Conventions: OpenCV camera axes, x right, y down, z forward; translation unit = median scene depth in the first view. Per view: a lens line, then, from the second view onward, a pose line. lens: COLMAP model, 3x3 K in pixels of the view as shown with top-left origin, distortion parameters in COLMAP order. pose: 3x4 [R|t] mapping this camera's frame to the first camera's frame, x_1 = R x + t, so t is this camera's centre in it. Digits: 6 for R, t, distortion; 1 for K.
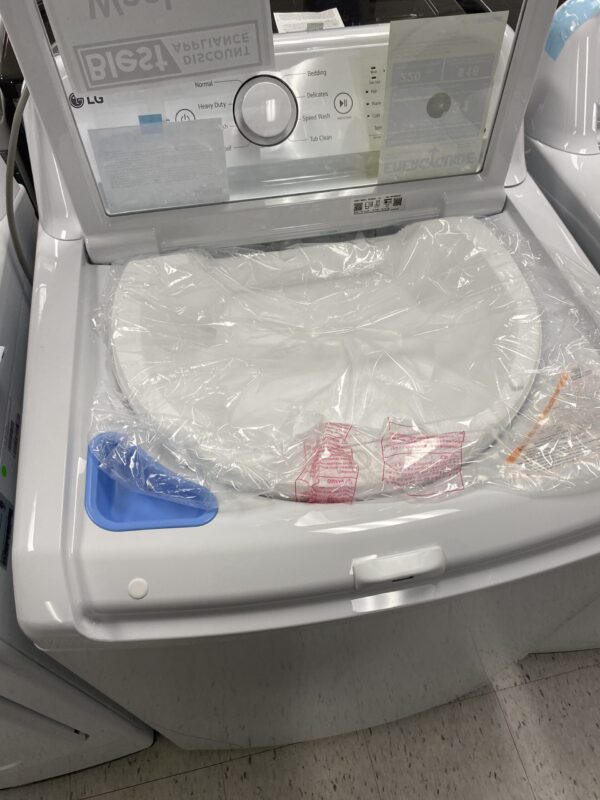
lens RADIAL K [[599.1, 0, 296.6], [0, 599.1, 402.8], [0, 0, 1]] dist [-0.004808, -0.004453]
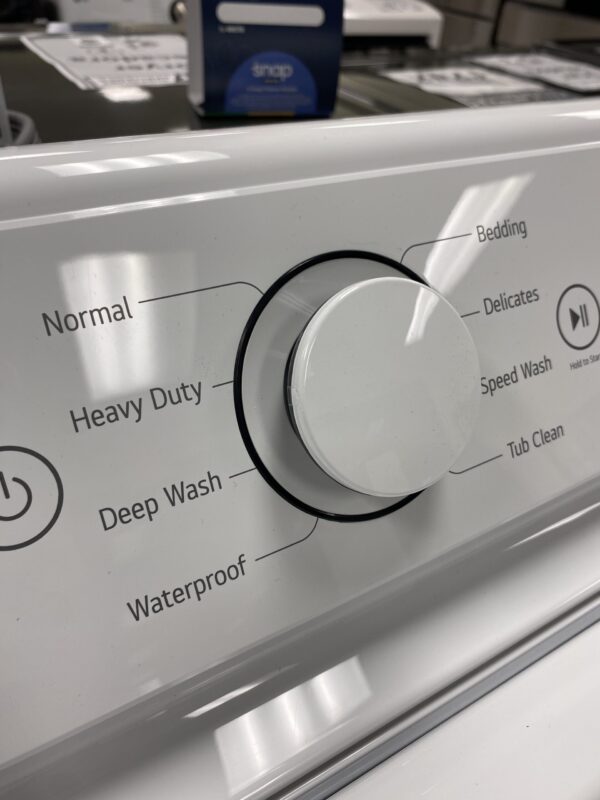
lens RADIAL K [[563.0, 0, 289.2], [0, 563.0, 405.4], [0, 0, 1]] dist [-0.001963, -0.005781]
pose [[0.949990, -0.150744, 0.273487, -0.082483], [0.211659, 0.954741, -0.208976, -0.253648], [-0.229607, 0.256411, 0.938900, 0.460357]]
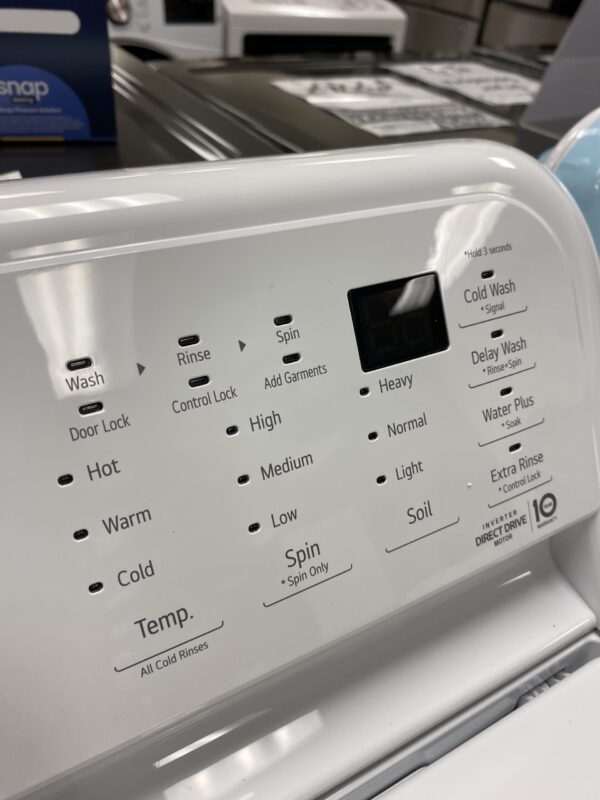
lens RADIAL K [[600.9, 0, 300.0], [0, 600.9, 400.0], [0, 0, 1]] dist [-0.006046, -0.005686]
pose [[0.942132, -0.138150, 0.305454, 0.078240], [0.214052, 0.949129, -0.230945, -0.284581], [-0.258010, 0.282964, 0.923776, 0.469947]]
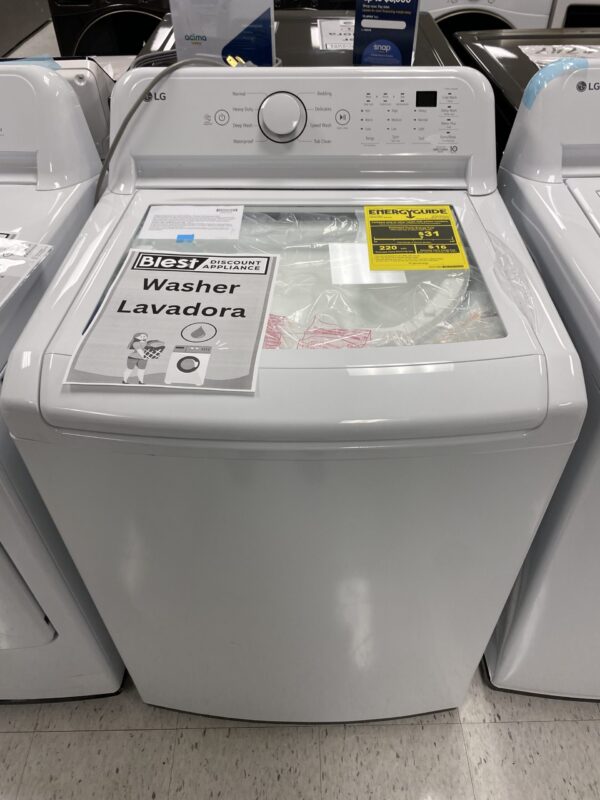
lens RADIAL K [[600.9, 0, 300.0], [0, 600.9, 400.0], [0, 0, 1]] dist [-0.006046, -0.005686]
pose [[0.977635, 0.140263, -0.156705, 0.163182], [-0.167787, 0.969424, -0.179065, 0.202222], [0.126798, 0.201354, 0.971277, -0.090903]]
